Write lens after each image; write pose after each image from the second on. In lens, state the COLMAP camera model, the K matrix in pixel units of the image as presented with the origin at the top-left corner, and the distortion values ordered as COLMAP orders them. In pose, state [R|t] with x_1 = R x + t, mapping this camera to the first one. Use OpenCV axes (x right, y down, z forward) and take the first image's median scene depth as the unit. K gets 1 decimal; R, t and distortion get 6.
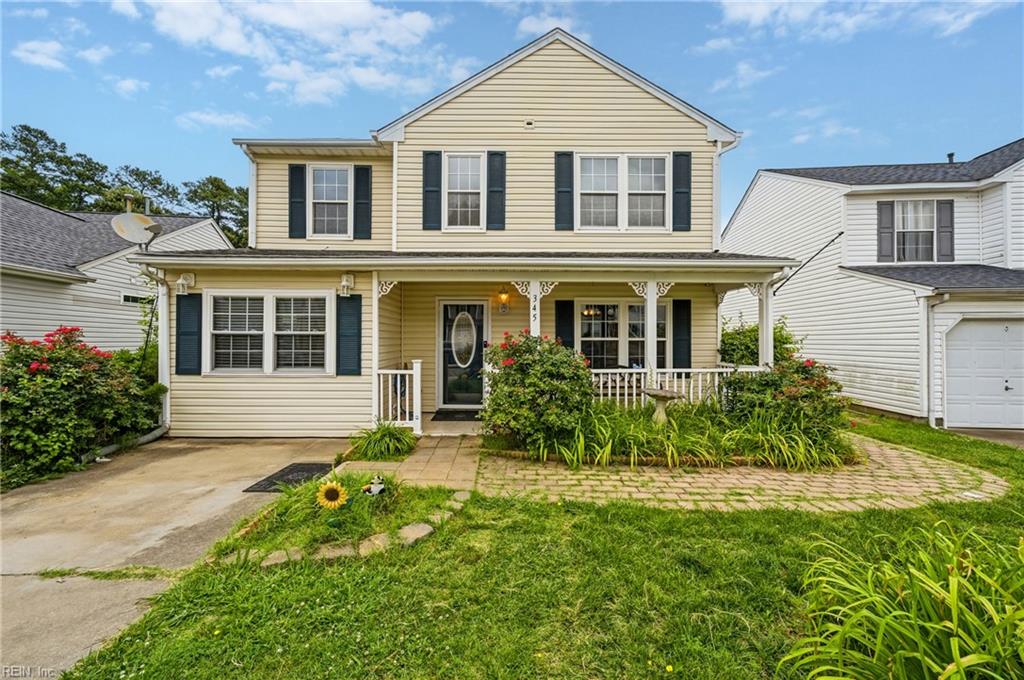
lens RADIAL K [[407.8, 0, 513.1], [0, 407.8, 340.4], [0, 0, 1]] dist [0.007556, -0.002184]
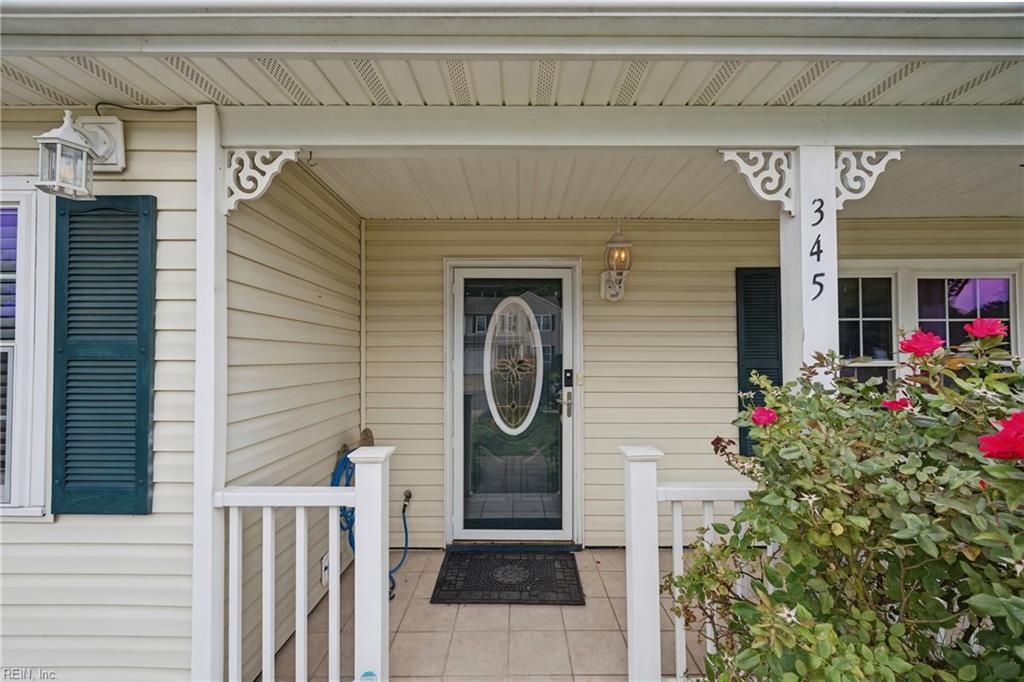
lens RADIAL K [[407.8, 0, 526.2], [0, 407.8, 353.3], [0, 0, 1]] dist [0.007556, -0.002184]
pose [[0.999975, -0.005279, 0.004680, -0.111251], [0.005365, 0.999816, -0.018421, -0.006528], [-0.004582, 0.018446, 0.999819, 0.595488]]
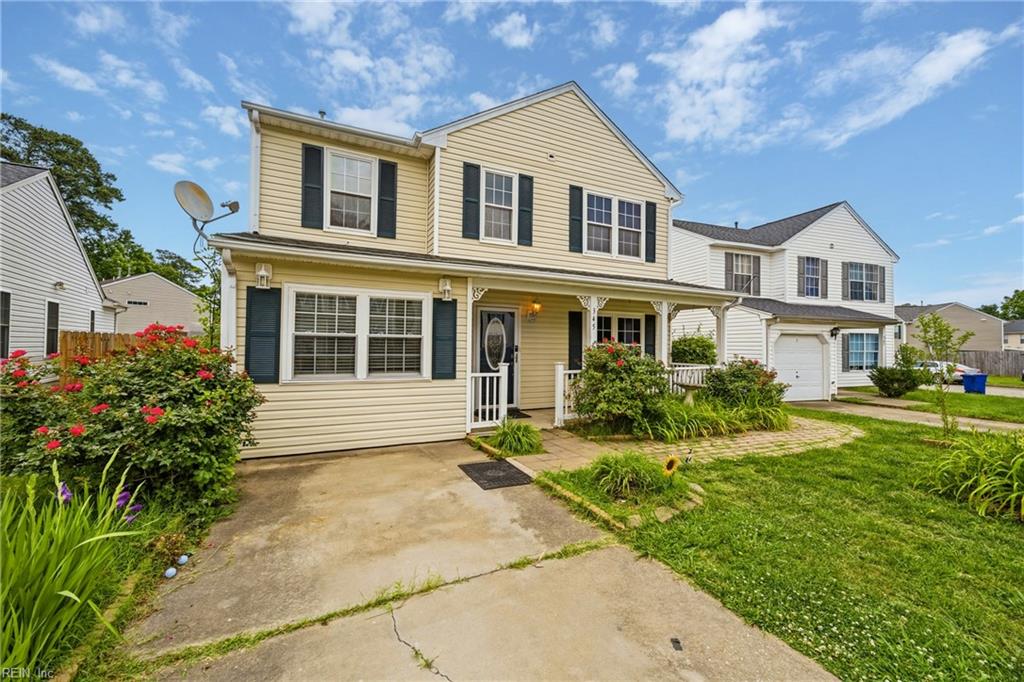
lens RADIAL K [[407.8, 0, 507.3], [0, 407.8, 340.8], [0, 0, 1]] dist [0.007556, -0.002184]
pose [[0.903536, 0.011750, 0.428351, -0.558222], [-0.007875, 0.999910, -0.010817, 0.000867], [-0.428440, 0.006400, 0.903548, 0.019121]]
